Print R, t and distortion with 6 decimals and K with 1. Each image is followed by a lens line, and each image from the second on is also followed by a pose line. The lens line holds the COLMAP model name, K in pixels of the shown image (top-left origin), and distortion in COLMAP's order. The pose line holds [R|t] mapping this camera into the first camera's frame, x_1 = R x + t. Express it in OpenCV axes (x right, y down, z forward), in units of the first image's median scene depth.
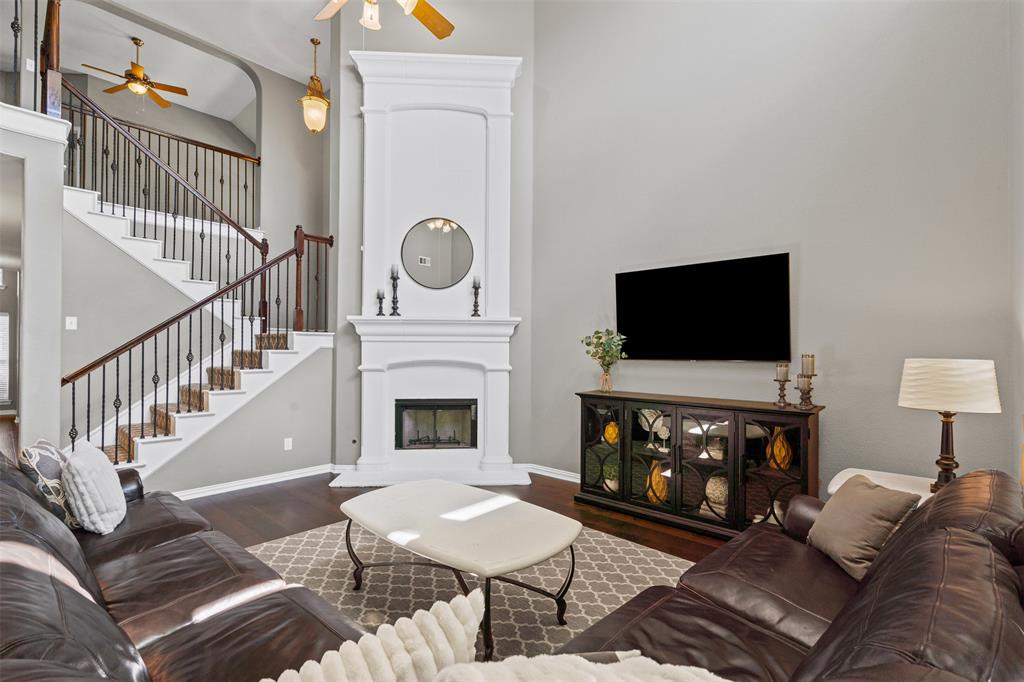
lens RADIAL K [[465.3, 0, 510.0], [0, 465.3, 348.4], [0, 0, 1]] dist [-0.002263, 0.001600]
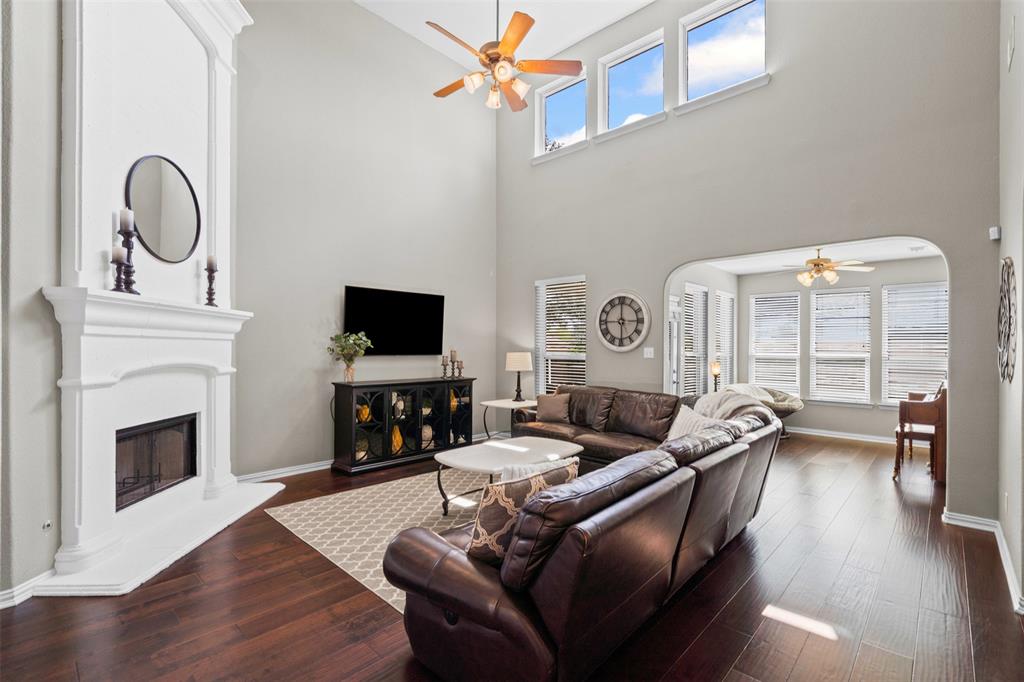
lens RADIAL K [[465.3, 0, 508.6], [0, 465.3, 346.8], [0, 0, 1]] dist [-0.002263, 0.001600]
pose [[0.020935, -0.002035, 0.999779, -0.856881], [-0.008842, 0.999958, 0.002220, -0.006474], [-0.999742, -0.008887, 0.020916, 0.481171]]
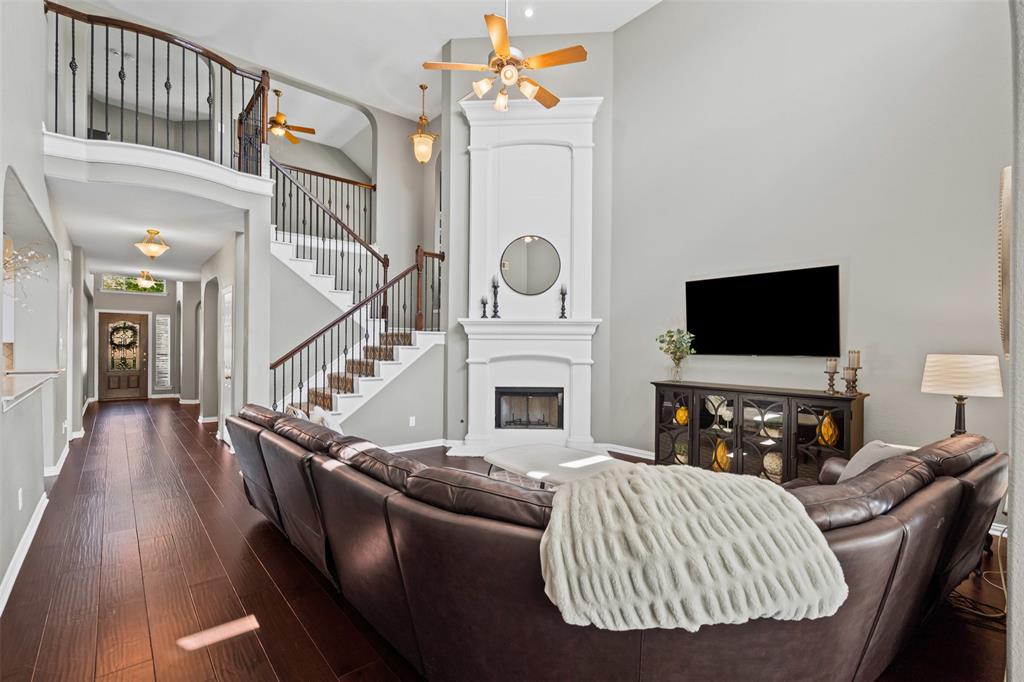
lens RADIAL K [[465.3, 0, 512.3], [0, 465.3, 345.8], [0, 0, 1]] dist [-0.002263, 0.001600]
pose [[0.992261, 0.002662, -0.124140, -0.054080], [-0.002386, 0.999994, 0.002369, -0.000598], [0.124146, -0.002055, 0.992262, -0.194179]]
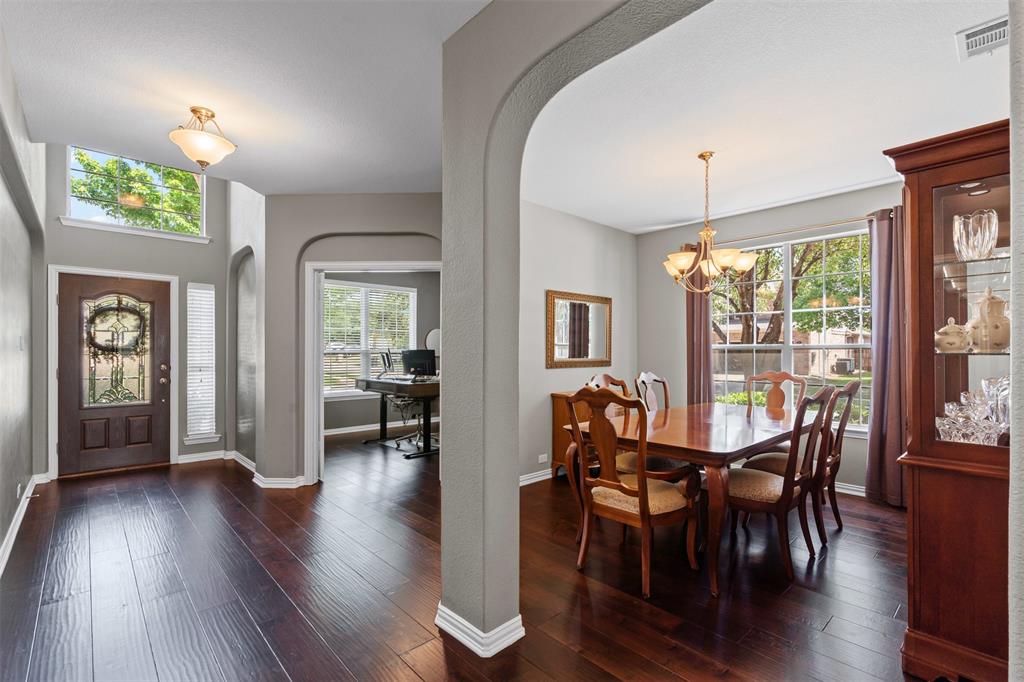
lens RADIAL K [[465.3, 0, 506.7], [0, 465.3, 351.8], [0, 0, 1]] dist [-0.002263, 0.001600]
pose [[0.994620, -0.009520, -0.103149, -1.243472], [0.008942, 0.999942, -0.006066, 0.026811], [0.103200, 0.005111, 0.994647, 0.878525]]
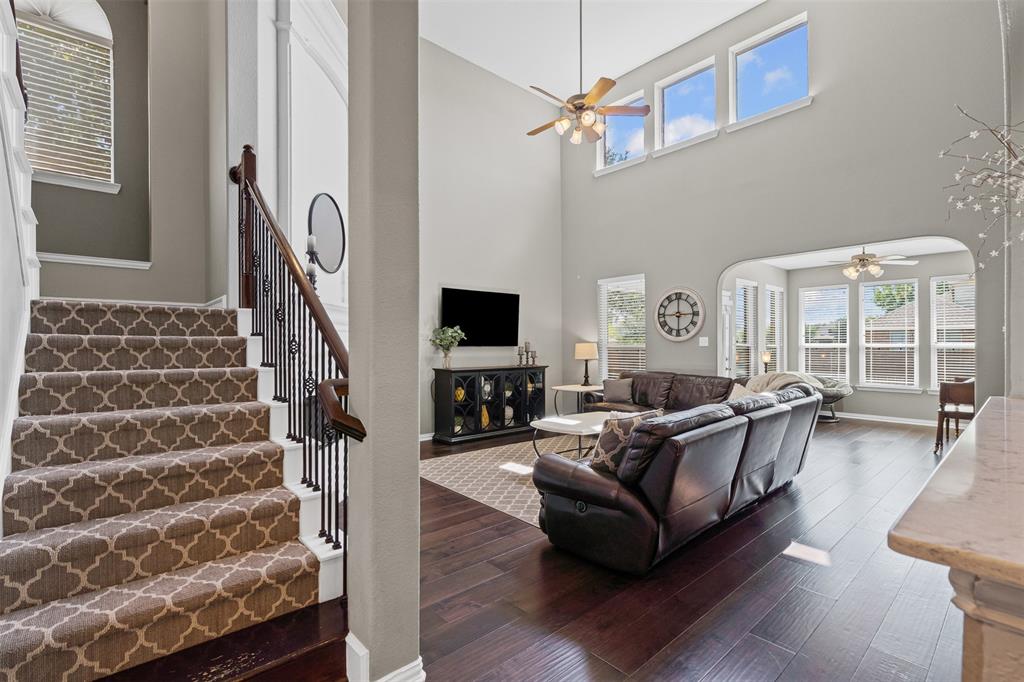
lens RADIAL K [[465.3, 0, 508.2], [0, 465.3, 344.1], [0, 0, 1]] dist [-0.002263, 0.001600]
pose [[0.111386, -0.002436, 0.993774, -1.050836], [0.000209, 0.999997, 0.002428, 0.010544], [-0.993777, -0.000062, 0.111386, 0.556157]]
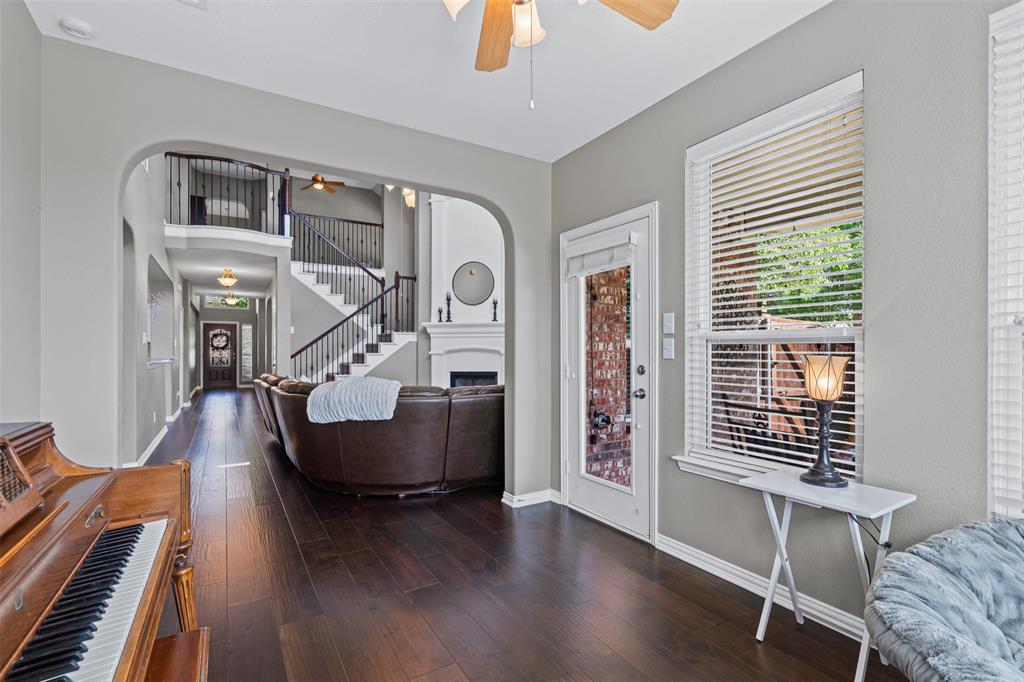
lens RADIAL K [[465.3, 0, 507.9], [0, 465.3, 347.6], [0, 0, 1]] dist [-0.002263, 0.001600]
pose [[0.959450, -0.007598, -0.281778, 0.431116], [0.007033, 0.999971, -0.003017, 0.029608], [0.281793, 0.000913, 0.959475, -0.553843]]
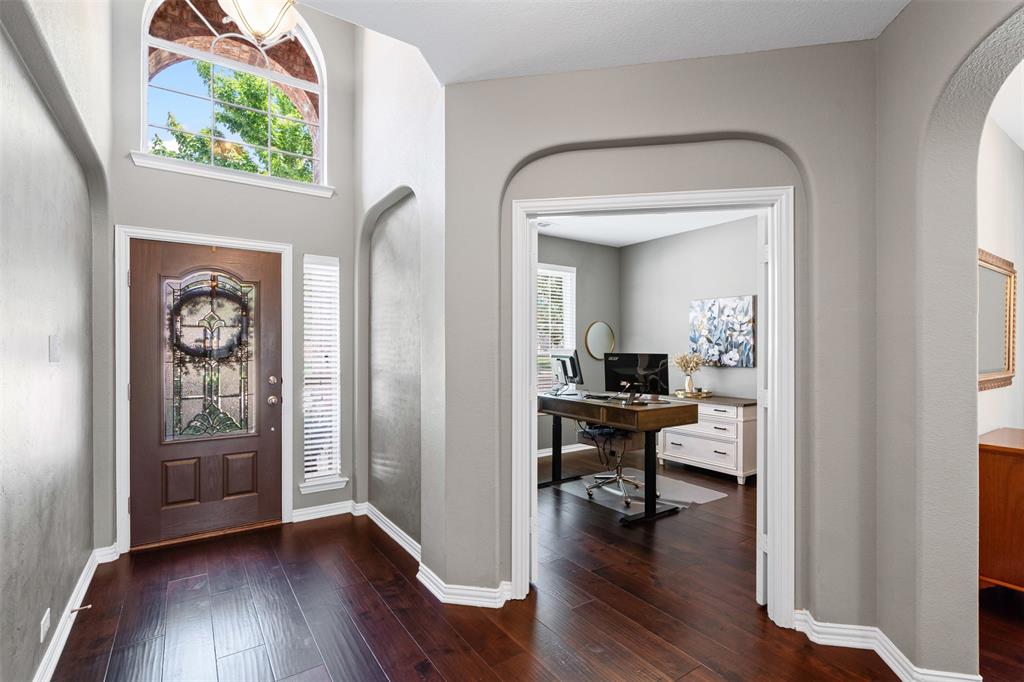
lens RADIAL K [[465.3, 0, 499.2], [0, 465.3, 348.9], [0, 0, 1]] dist [-0.002263, 0.001600]
pose [[0.969468, -0.008208, -0.245079, -1.611776], [0.007587, 0.999965, -0.003481, 0.006755], [0.245099, 0.001516, 0.969497, 1.237846]]
